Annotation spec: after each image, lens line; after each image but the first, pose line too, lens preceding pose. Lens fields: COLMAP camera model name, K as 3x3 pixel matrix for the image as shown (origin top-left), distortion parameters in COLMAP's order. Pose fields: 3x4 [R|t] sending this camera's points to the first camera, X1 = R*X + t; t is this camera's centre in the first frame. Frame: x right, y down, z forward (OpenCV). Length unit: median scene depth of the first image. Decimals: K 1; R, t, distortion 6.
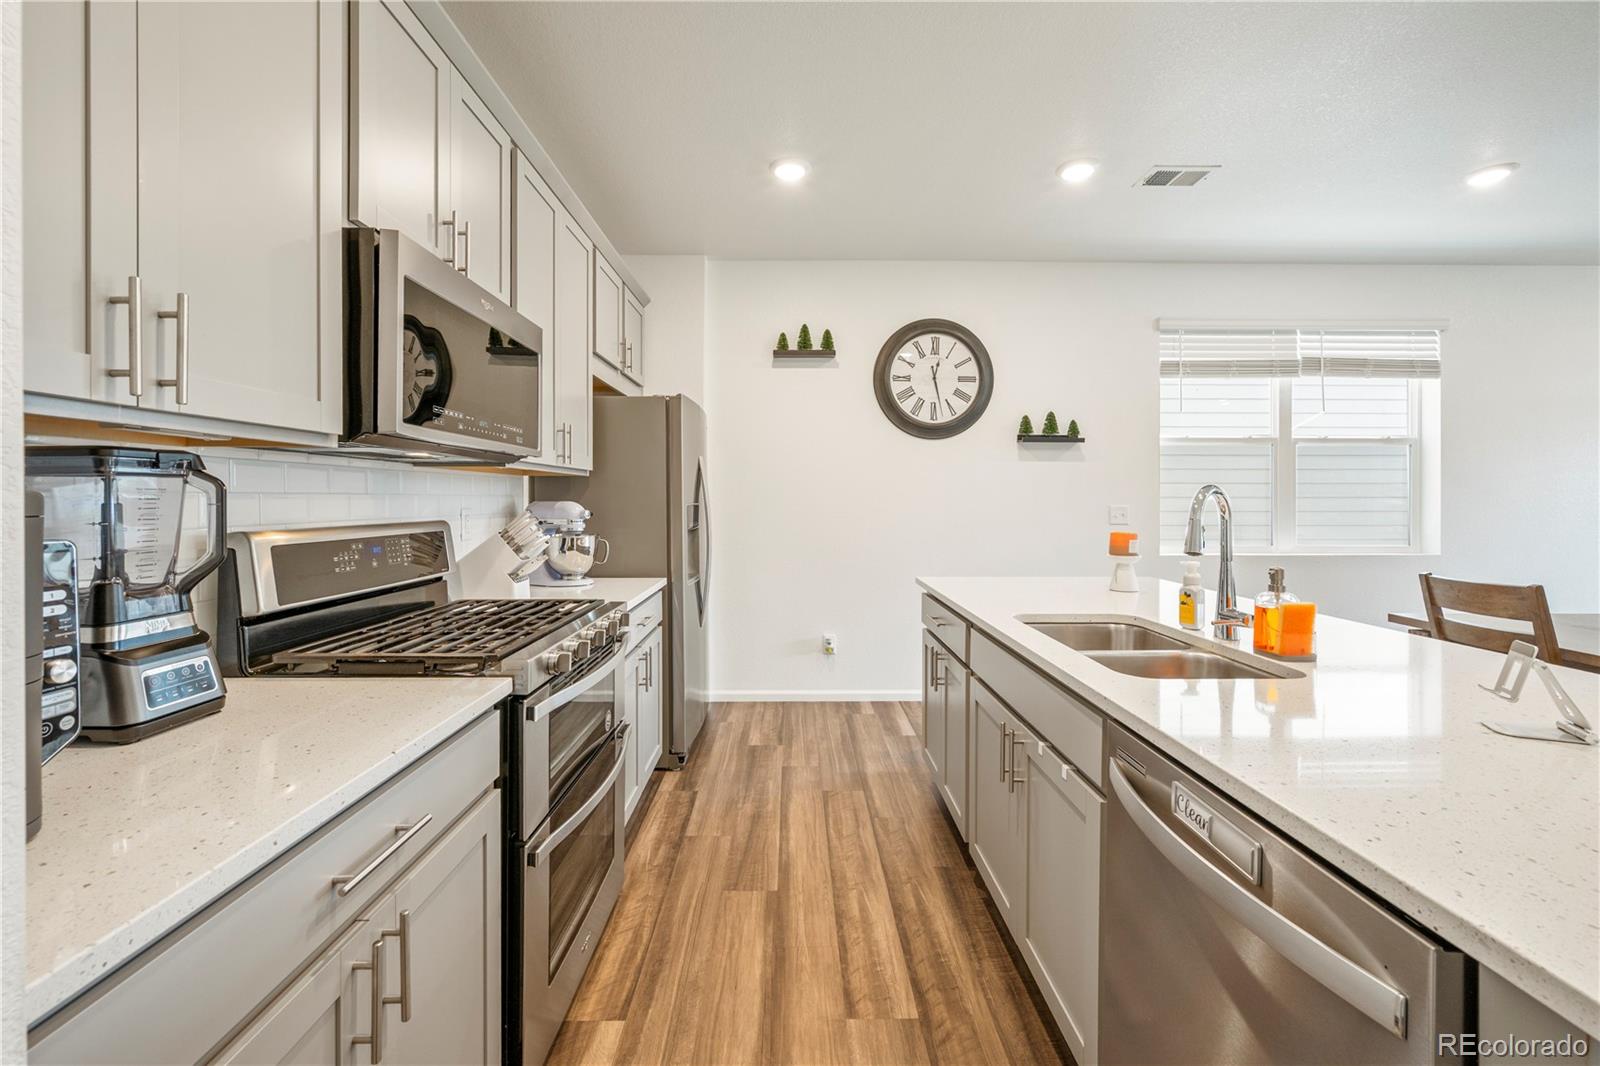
lens RADIAL K [[639.6, 0, 804.5], [0, 639.6, 505.0], [0, 0, 1]] dist [-0.003682, 0.000358]
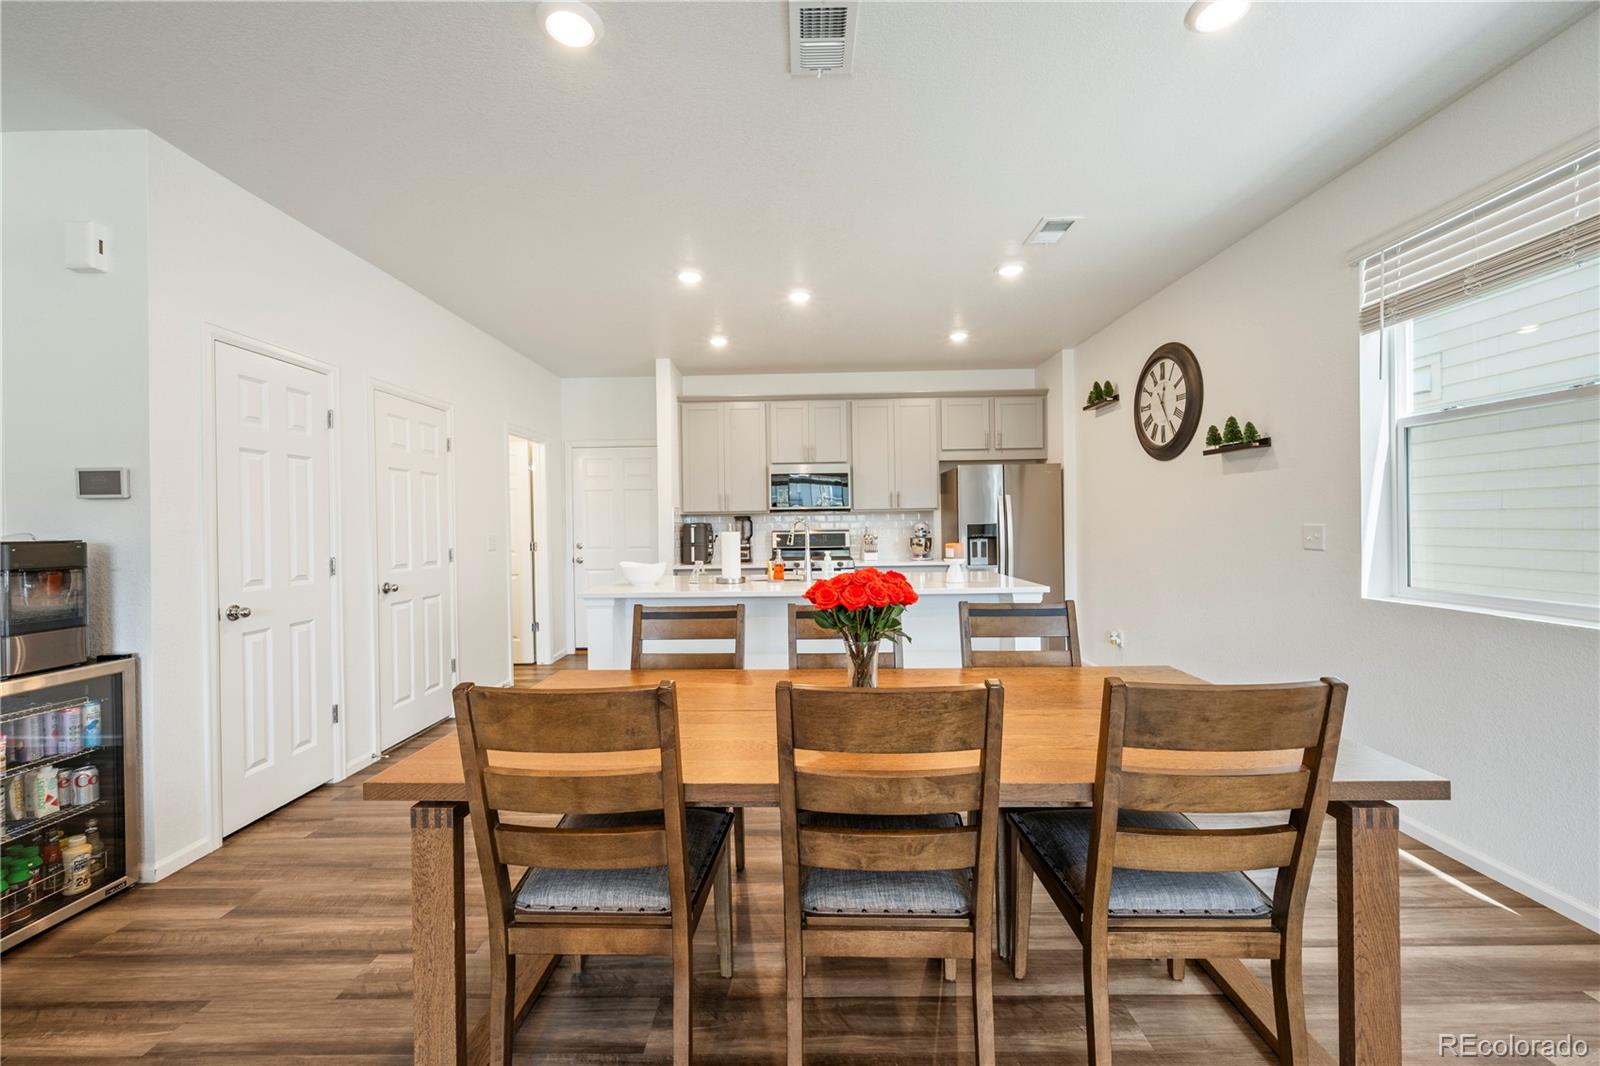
lens RADIAL K [[639.6, 0, 790.5], [0, 639.6, 524.5], [0, 0, 1]] dist [-0.003682, 0.000358]
pose [[-0.036270, 0.002241, -0.999340, 2.050544], [0.006338, 0.999978, 0.002012, -0.007689], [0.999322, -0.006261, -0.036283, 0.695349]]
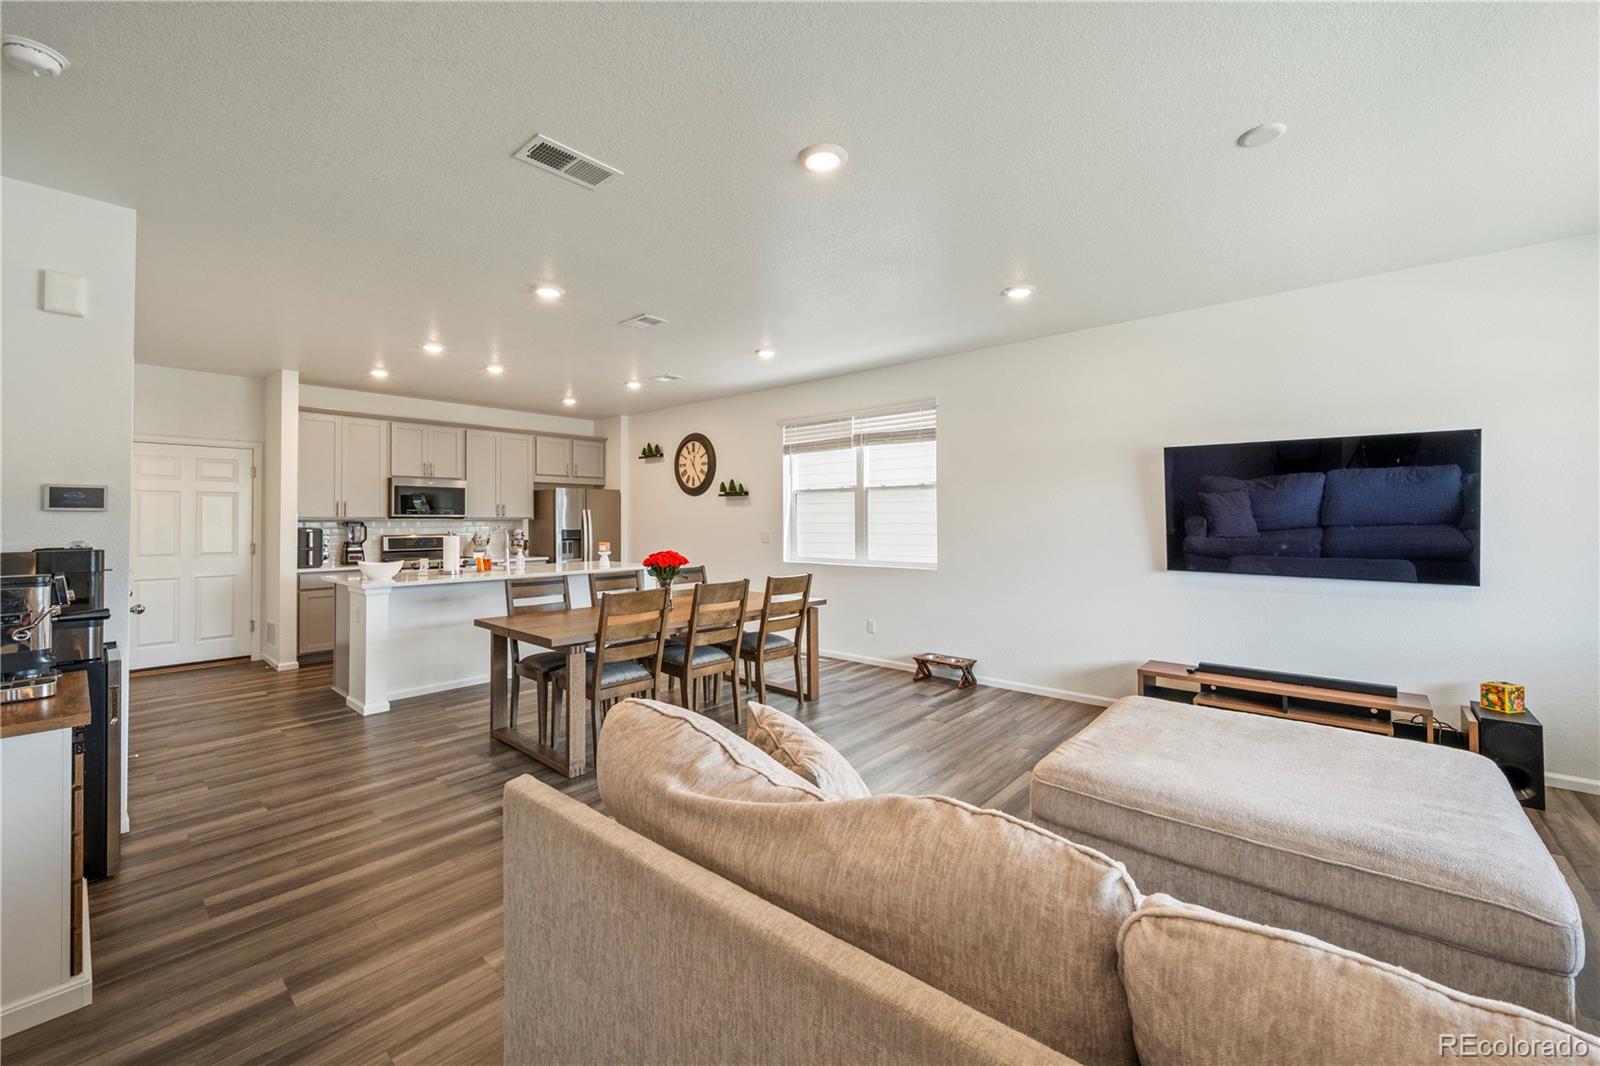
lens RADIAL K [[639.6, 0, 809.3], [0, 639.6, 522.4], [0, 0, 1]] dist [-0.003682, 0.000358]
pose [[0.751558, 0.000064, -0.659667, 2.805209], [-0.002331, 0.999994, -0.002559, -0.031673], [0.659663, 0.003460, 0.751553, -0.346333]]
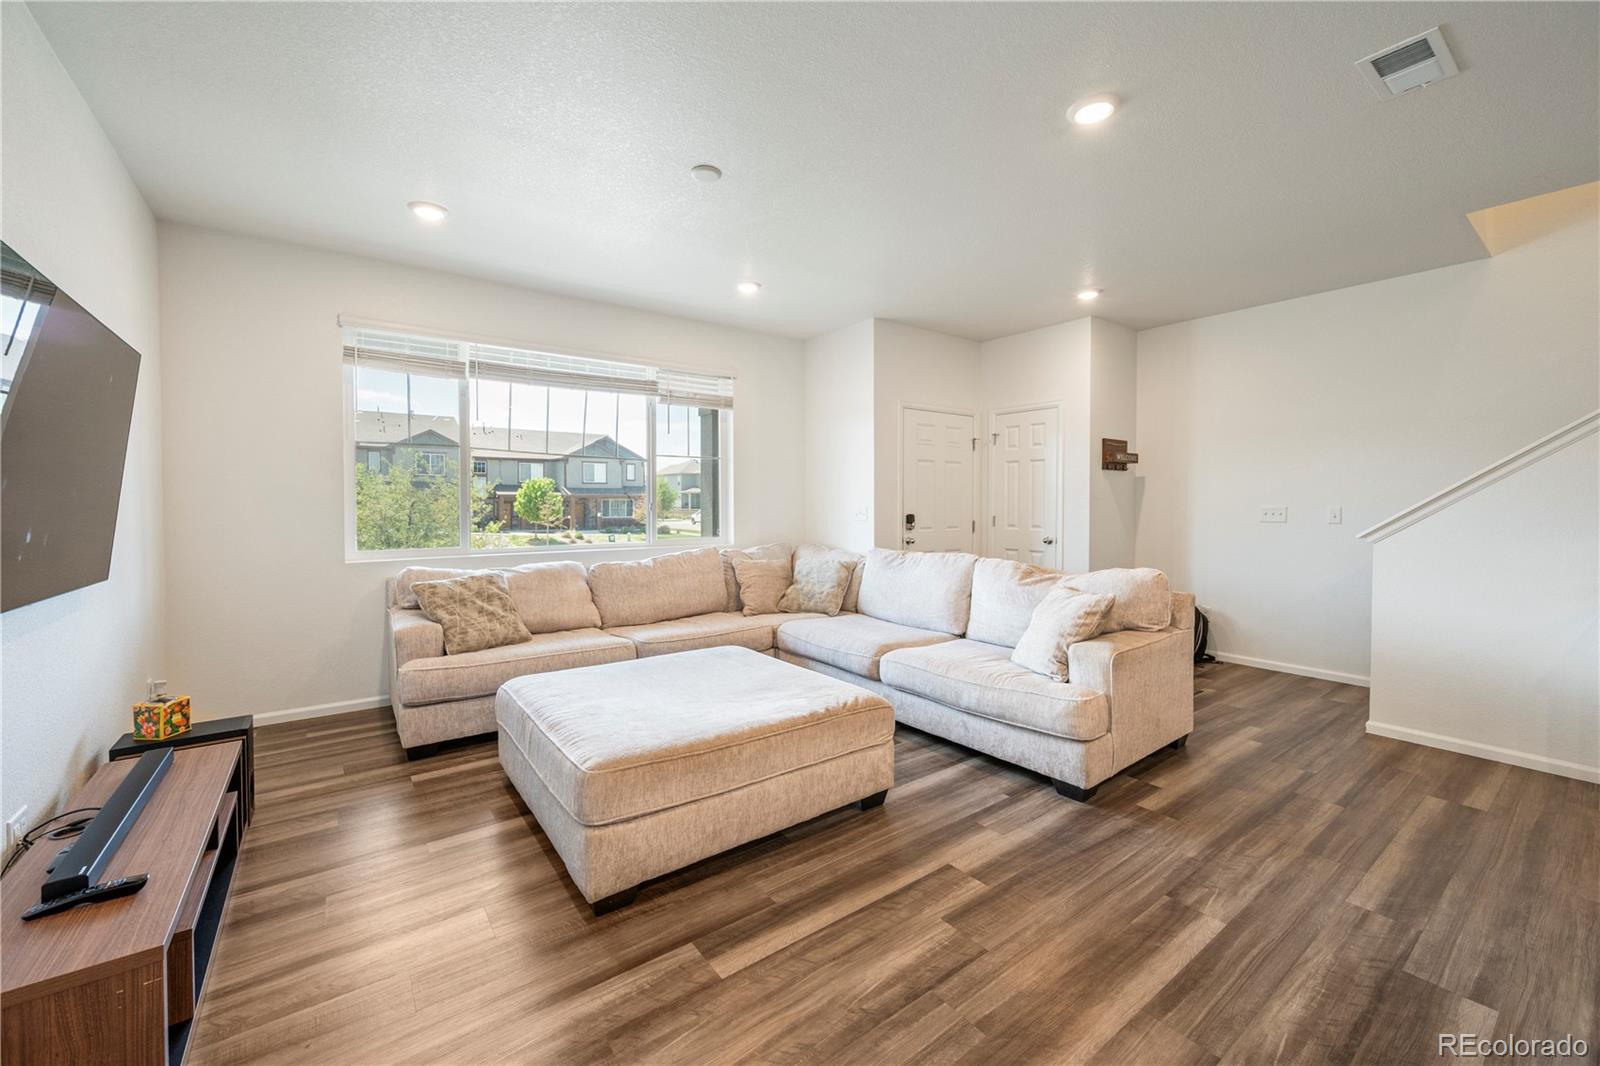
lens RADIAL K [[639.6, 0, 806.6], [0, 639.6, 510.4], [0, 0, 1]] dist [-0.003682, 0.000358]
pose [[-0.584531, -0.013326, 0.811262, 1.626089], [0.004849, 0.999790, 0.019916, -0.012427], [-0.811357, 0.015575, -0.584344, 1.353076]]
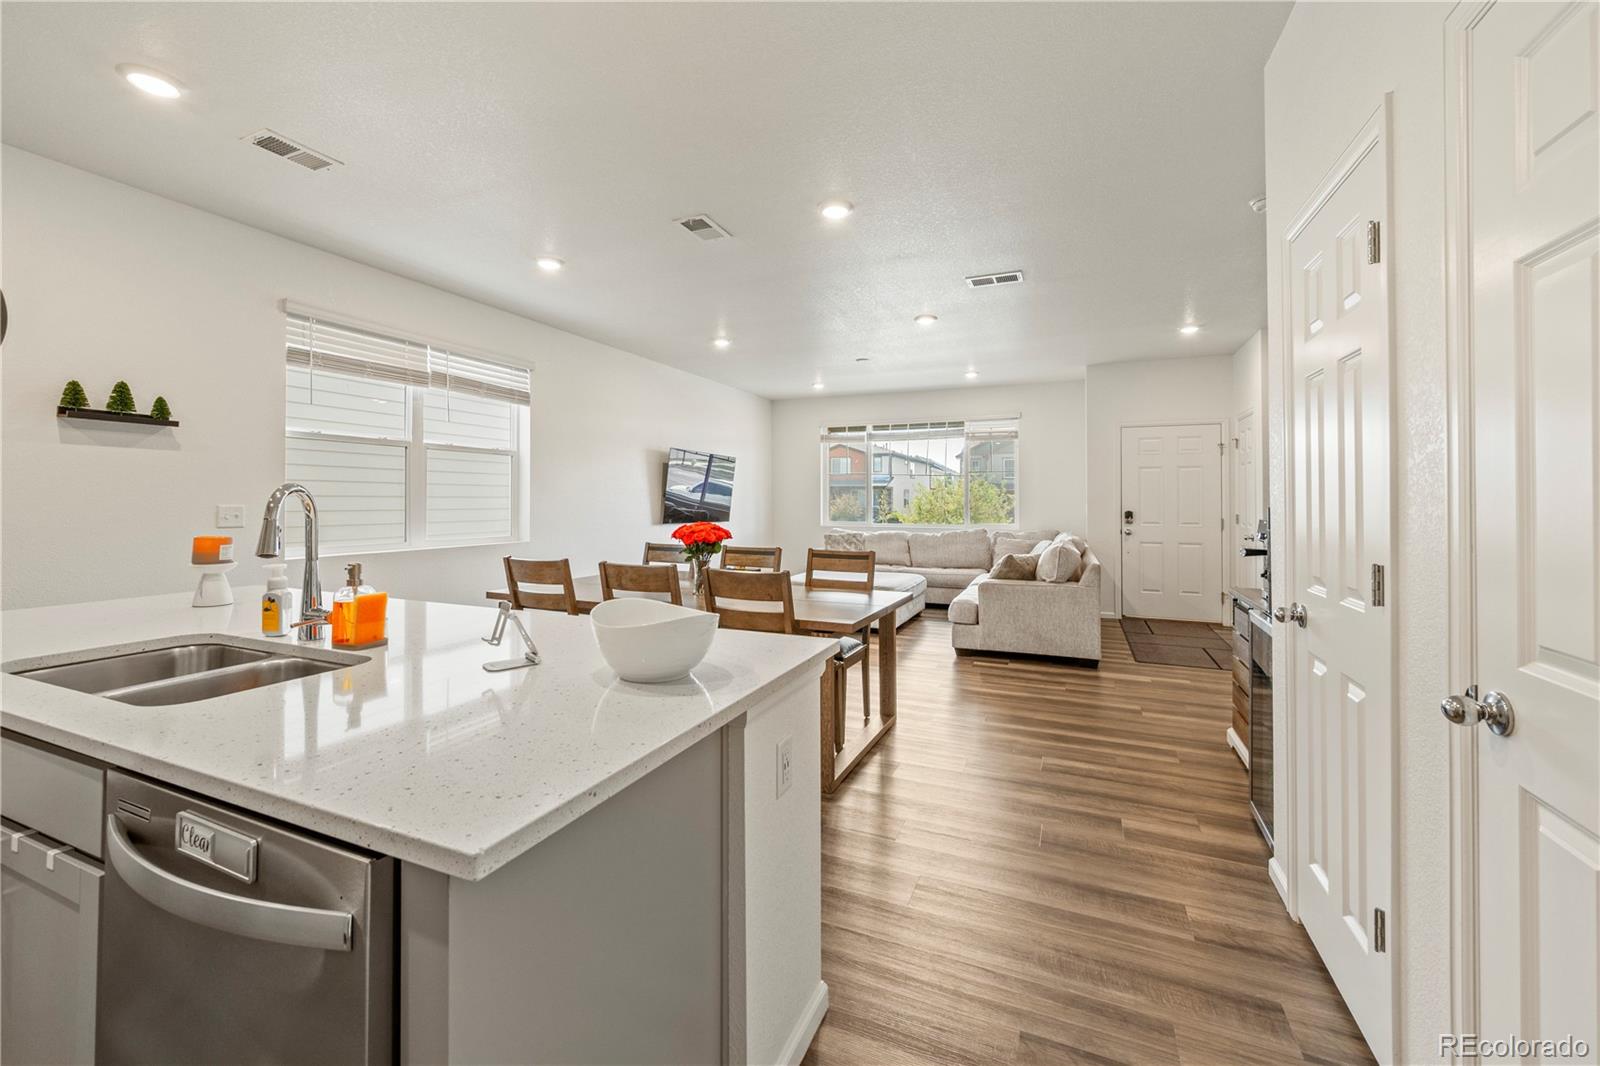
lens RADIAL K [[639.6, 0, 794.9], [0, 639.6, 498.6], [0, 0, 1]] dist [-0.003682, 0.000358]
pose [[0.411369, 0.003479, 0.911462, 0.042753], [0.004426, 0.999973, -0.005814, 0.000627], [-0.911458, 0.006426, 0.411343, -0.056372]]
